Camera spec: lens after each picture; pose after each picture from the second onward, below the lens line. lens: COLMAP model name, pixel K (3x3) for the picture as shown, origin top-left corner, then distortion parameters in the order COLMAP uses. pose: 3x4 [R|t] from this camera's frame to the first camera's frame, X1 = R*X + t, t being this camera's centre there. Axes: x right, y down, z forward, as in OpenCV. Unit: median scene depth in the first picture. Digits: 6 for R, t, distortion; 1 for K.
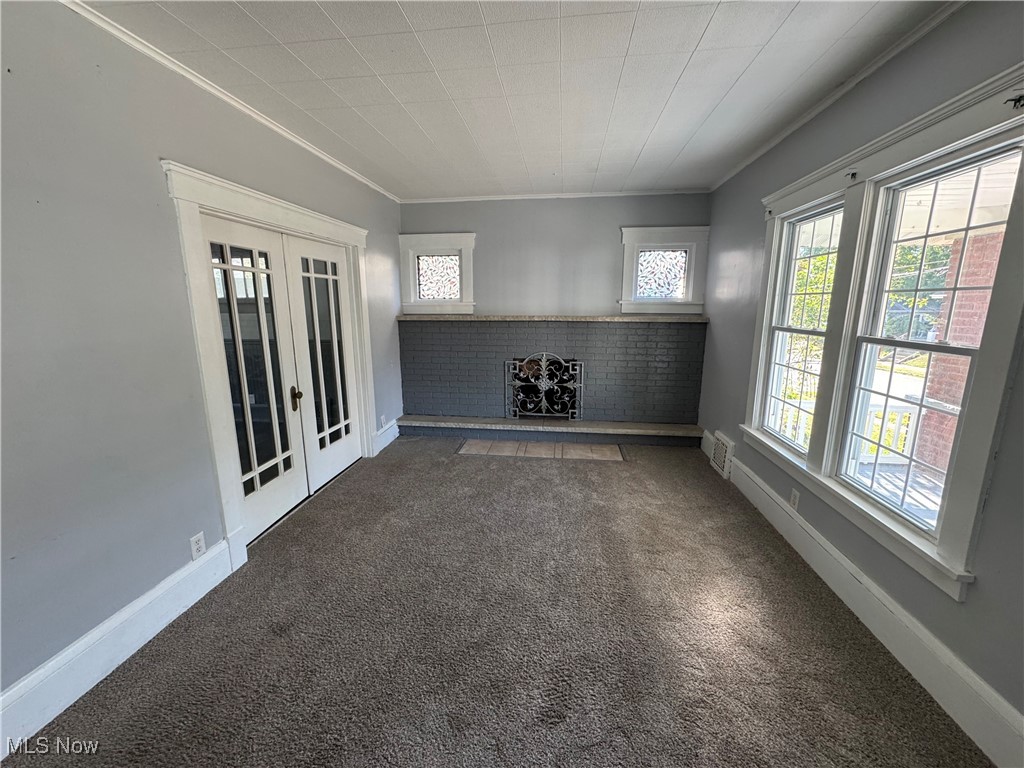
lens RADIAL K [[406.2, 0, 512.5], [0, 406.2, 382.2], [0, 0, 1]] dist [-0.002763, -0.000260]
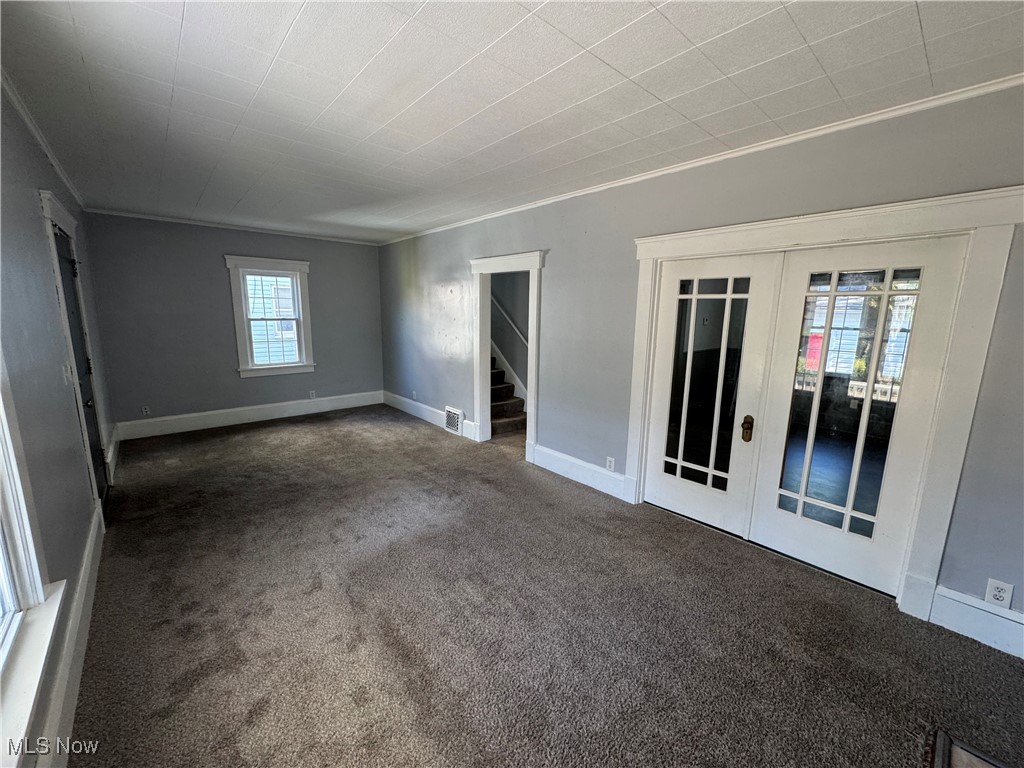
lens RADIAL K [[406.2, 0, 512.5], [0, 406.2, 382.2], [0, 0, 1]] dist [-0.002763, -0.000260]
pose [[-0.661608, 0.122555, -0.739767, 0.543460], [-0.157365, 0.941891, 0.296779, -0.275959], [0.733152, 0.312765, -0.603876, 1.272413]]
